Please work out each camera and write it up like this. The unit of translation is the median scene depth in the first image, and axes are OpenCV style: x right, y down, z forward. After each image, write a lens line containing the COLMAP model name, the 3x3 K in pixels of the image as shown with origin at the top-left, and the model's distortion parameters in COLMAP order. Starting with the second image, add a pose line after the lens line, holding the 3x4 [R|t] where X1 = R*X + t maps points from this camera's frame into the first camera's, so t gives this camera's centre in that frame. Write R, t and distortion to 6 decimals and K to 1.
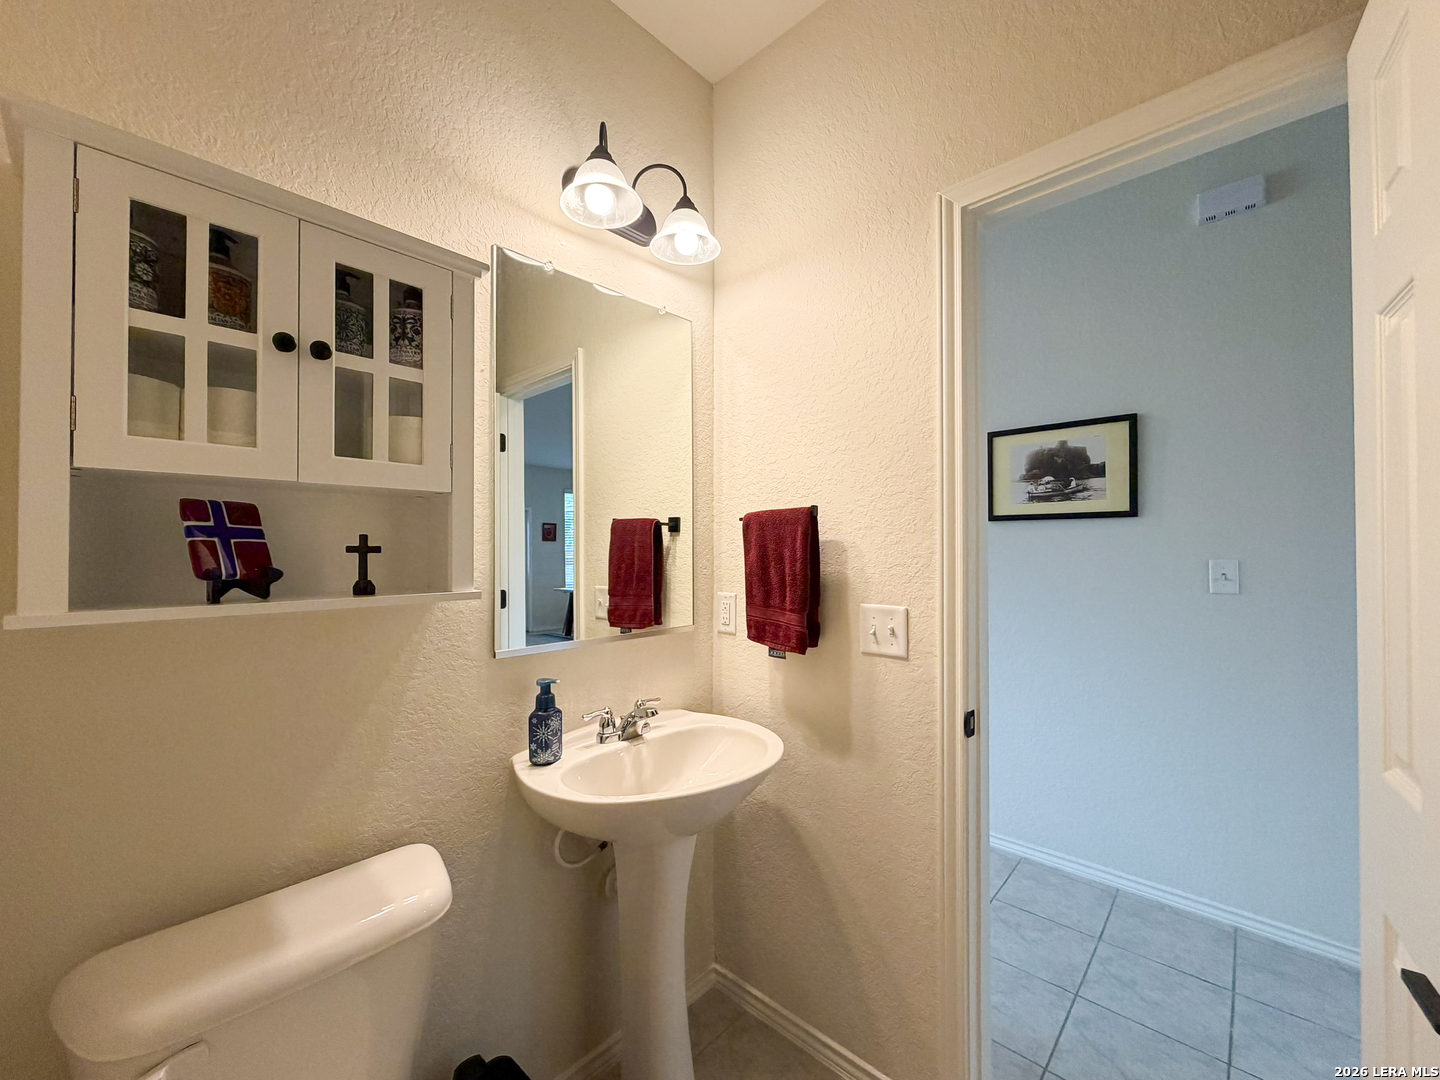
lens RADIAL K [[587.9, 0, 718.2], [0, 587.9, 542.2], [0, 0, 1]] dist [-0.002102, -0.000119]
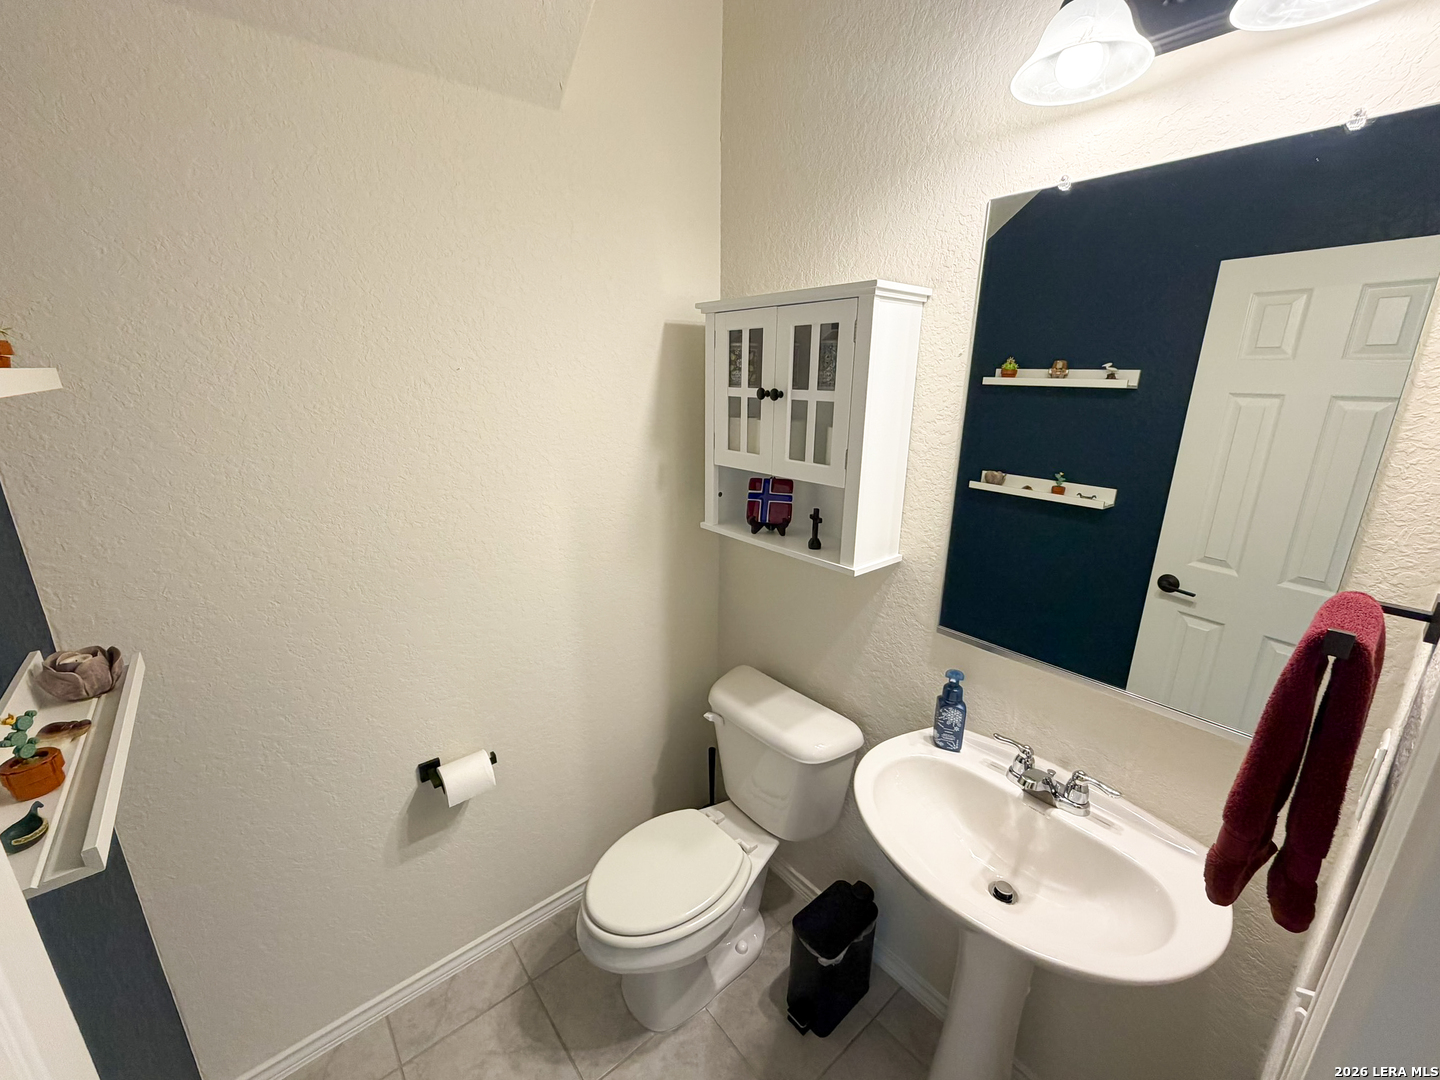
lens RADIAL K [[587.9, 0, 718.2], [0, 587.9, 542.2], [0, 0, 1]] dist [-0.002102, -0.000119]
pose [[-0.130151, 0.278895, -0.951461, 0.893853], [0.007219, 0.959865, 0.280370, -0.364500], [0.991468, 0.029621, -0.126941, 0.994140]]
